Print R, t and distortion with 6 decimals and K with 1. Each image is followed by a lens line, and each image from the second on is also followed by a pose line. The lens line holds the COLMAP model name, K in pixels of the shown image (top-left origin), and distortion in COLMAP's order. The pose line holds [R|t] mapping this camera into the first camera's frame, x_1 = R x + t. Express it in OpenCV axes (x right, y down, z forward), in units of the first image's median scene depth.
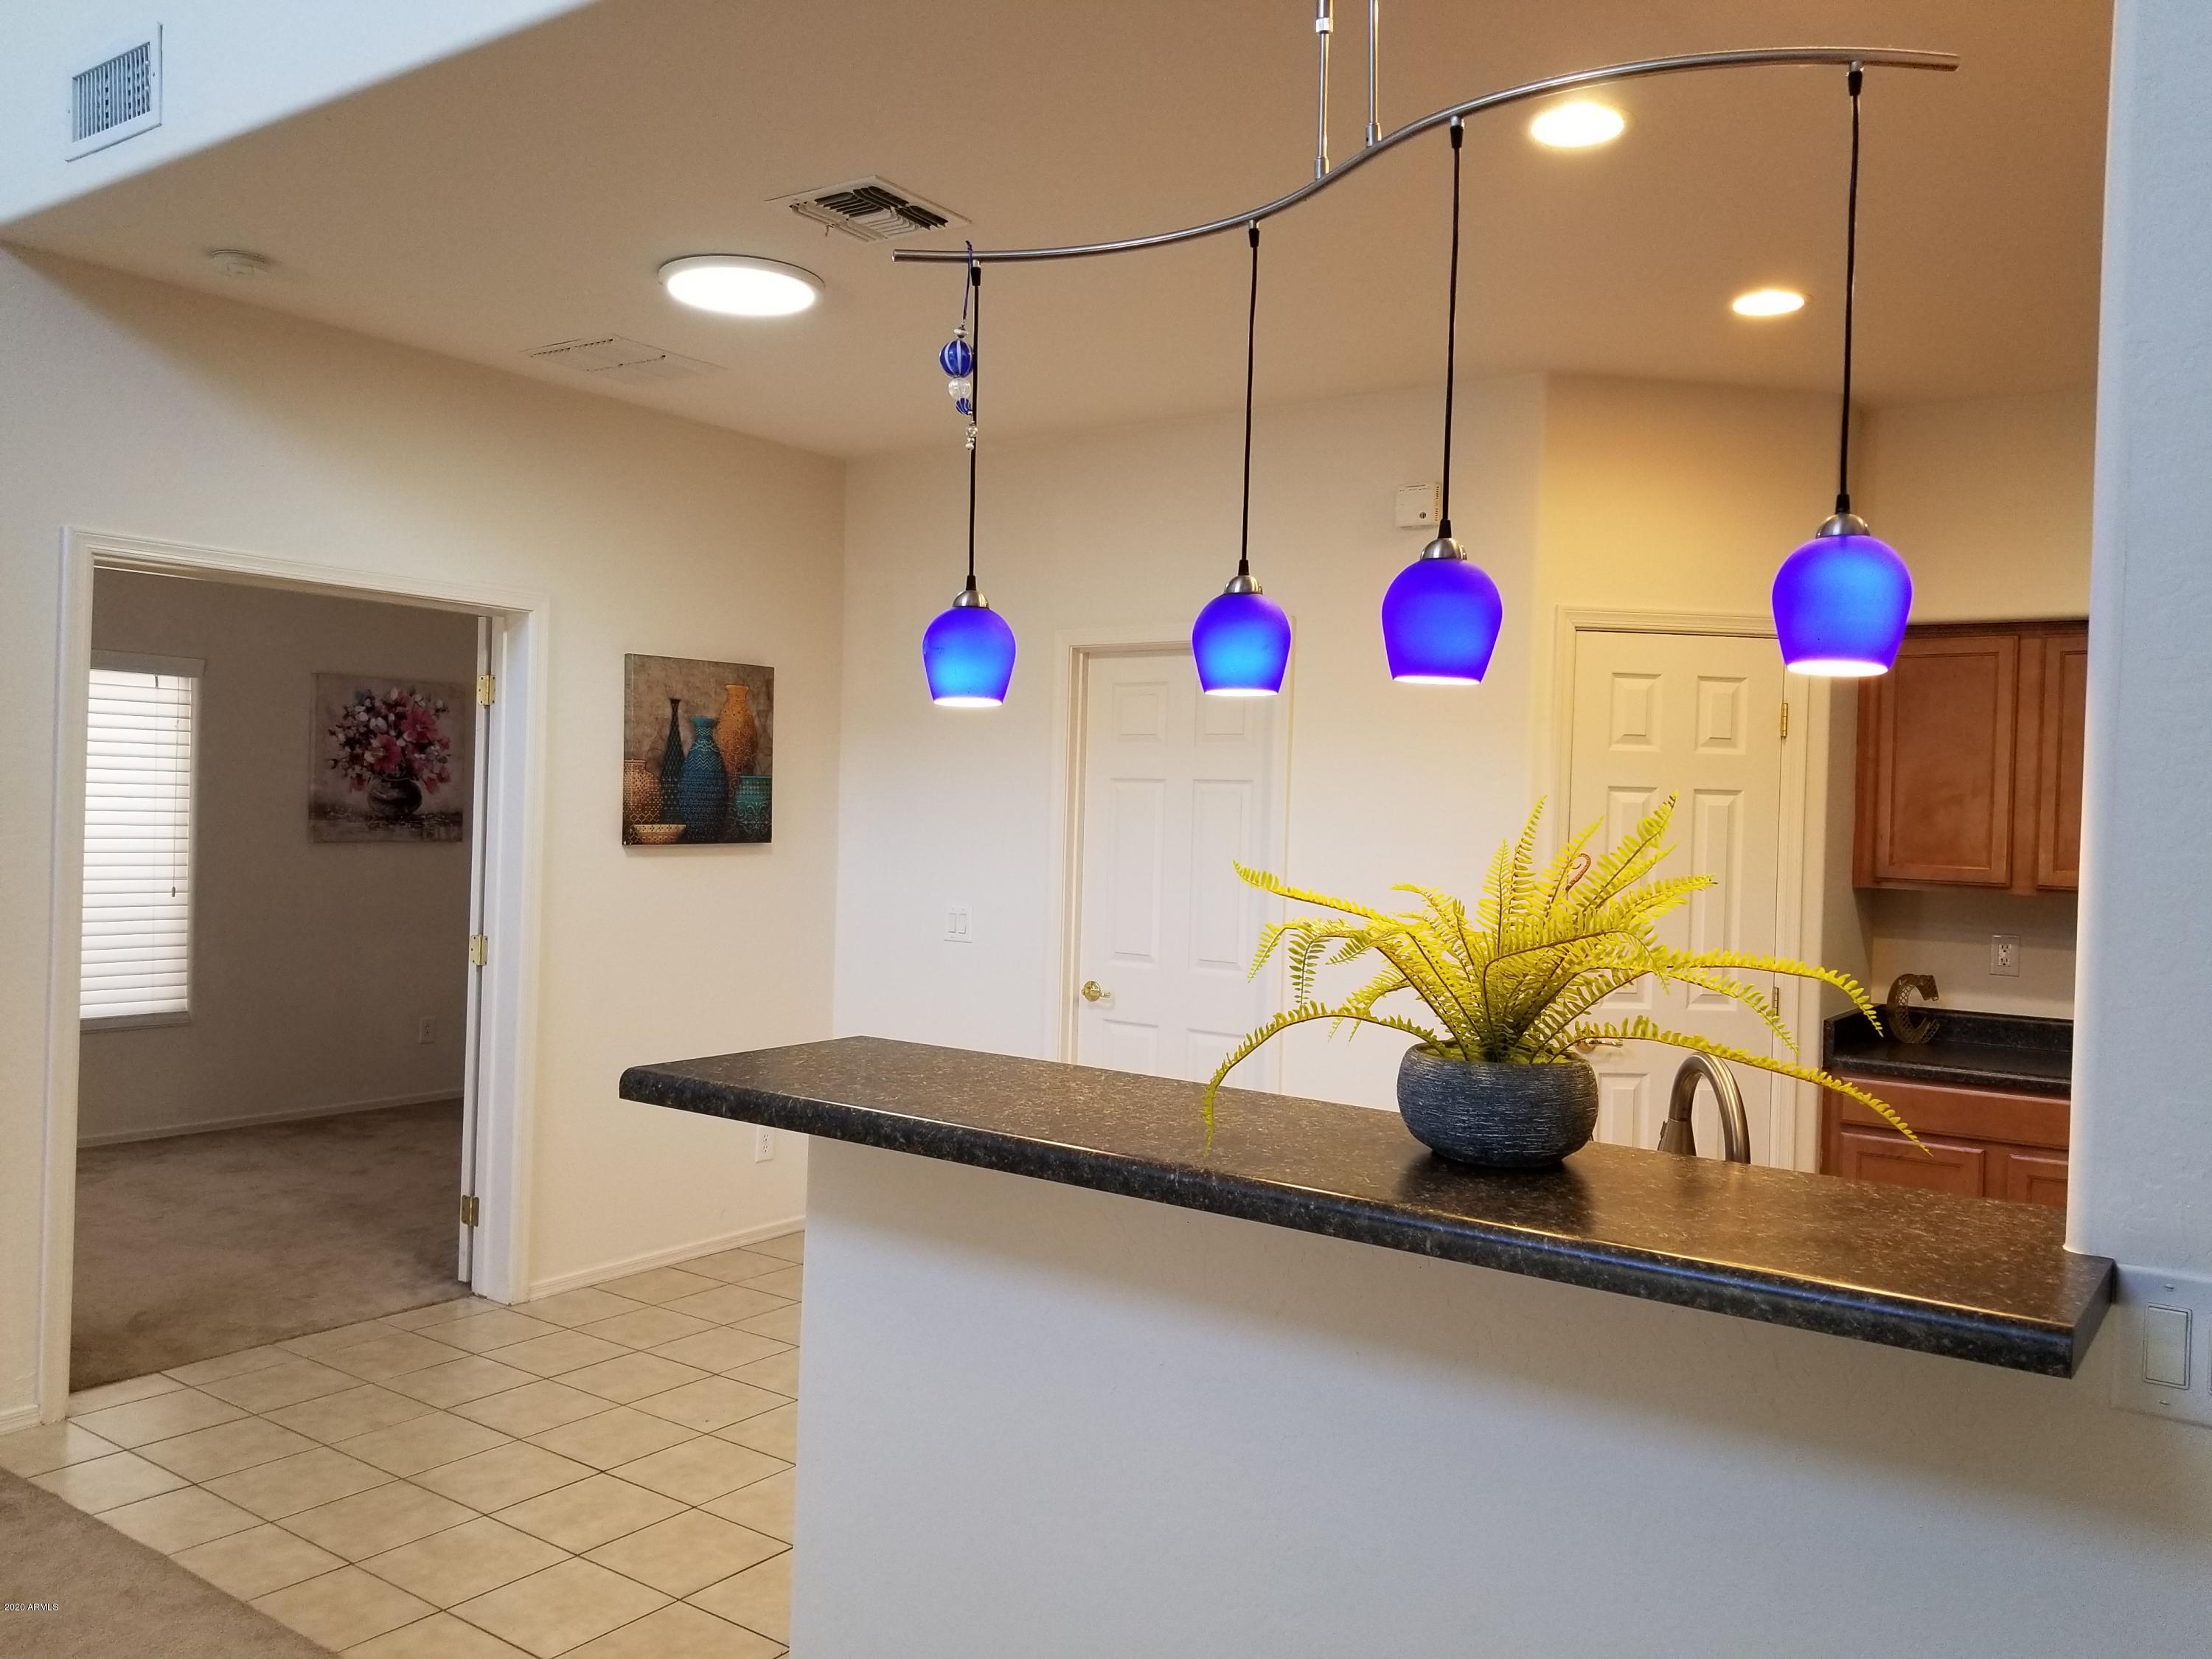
lens RADIAL K [[1722.2, 0, 1115.7], [0, 1722.2, 819.3], [0, 0, 1]] dist [0.084756, -0.151906]
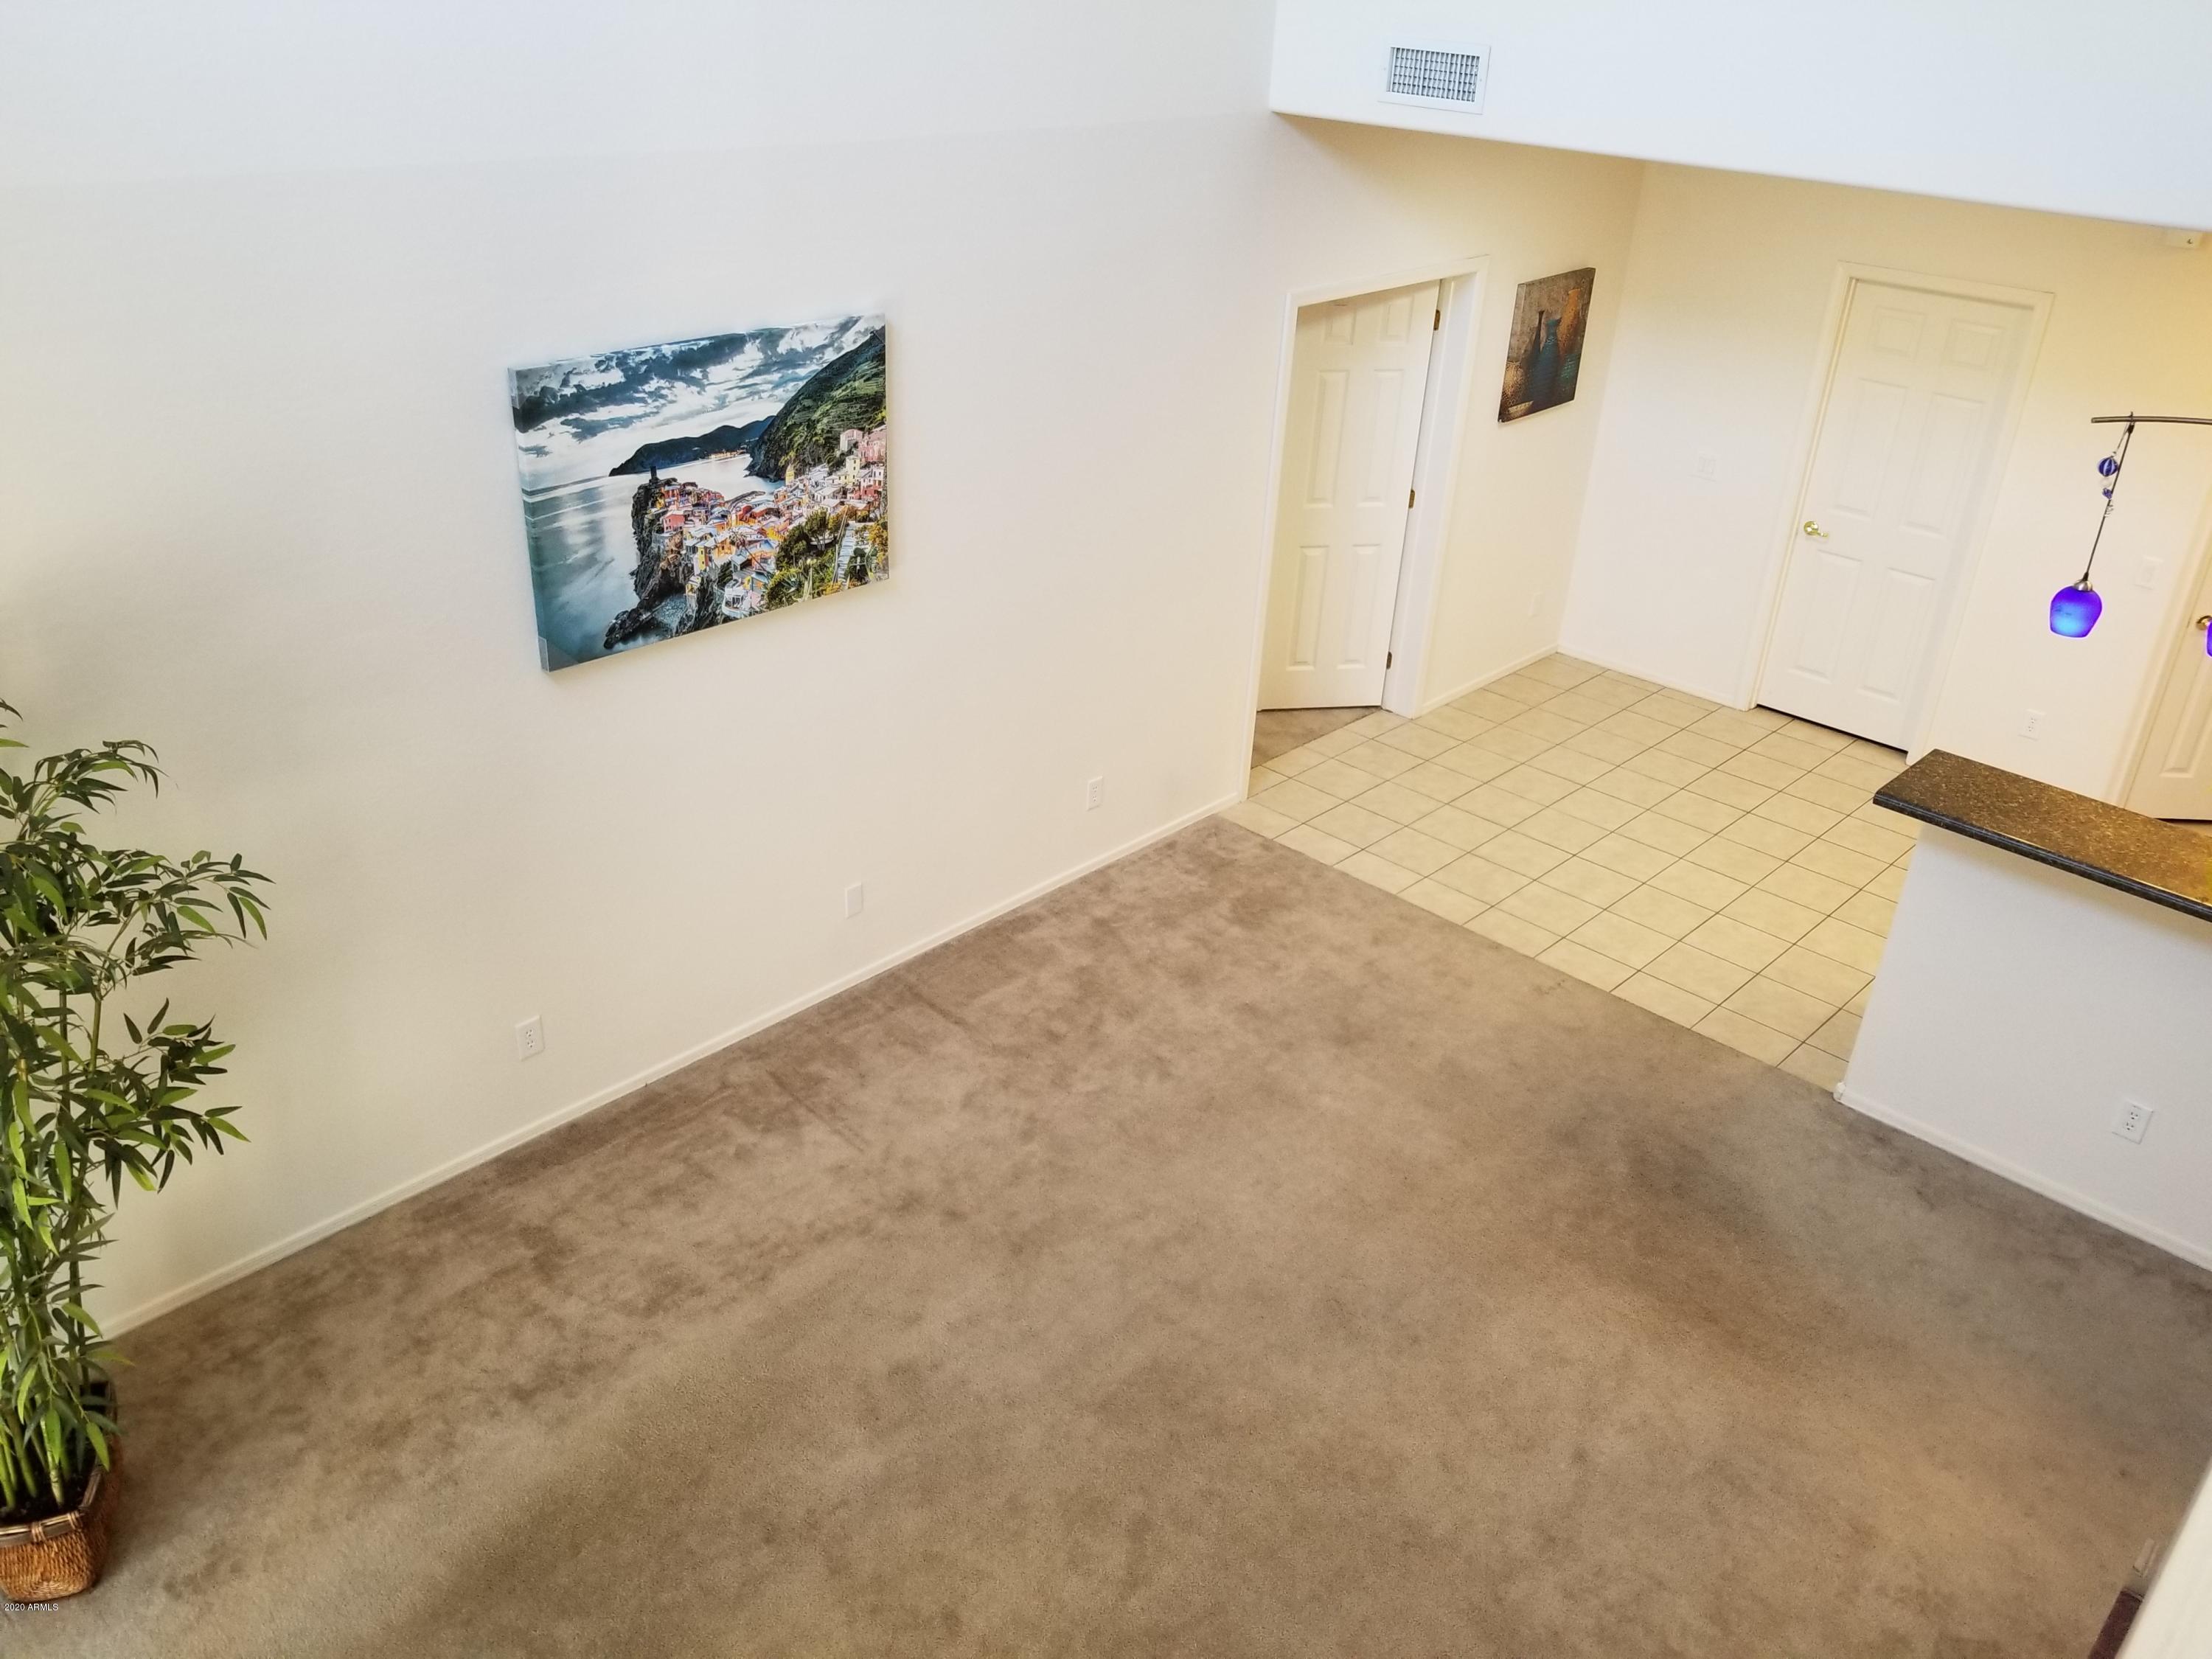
lens RADIAL K [[1774.9, 0, 1033.0], [0, 1774.9, 820.0], [0, 0, 1]] dist [0.078317, -0.135366]
pose [[0.986596, 0.082069, -0.141042, -0.428899], [-0.009032, 0.890465, 0.454963, -0.361824], [0.162932, -0.447591, 0.879270, -0.514750]]
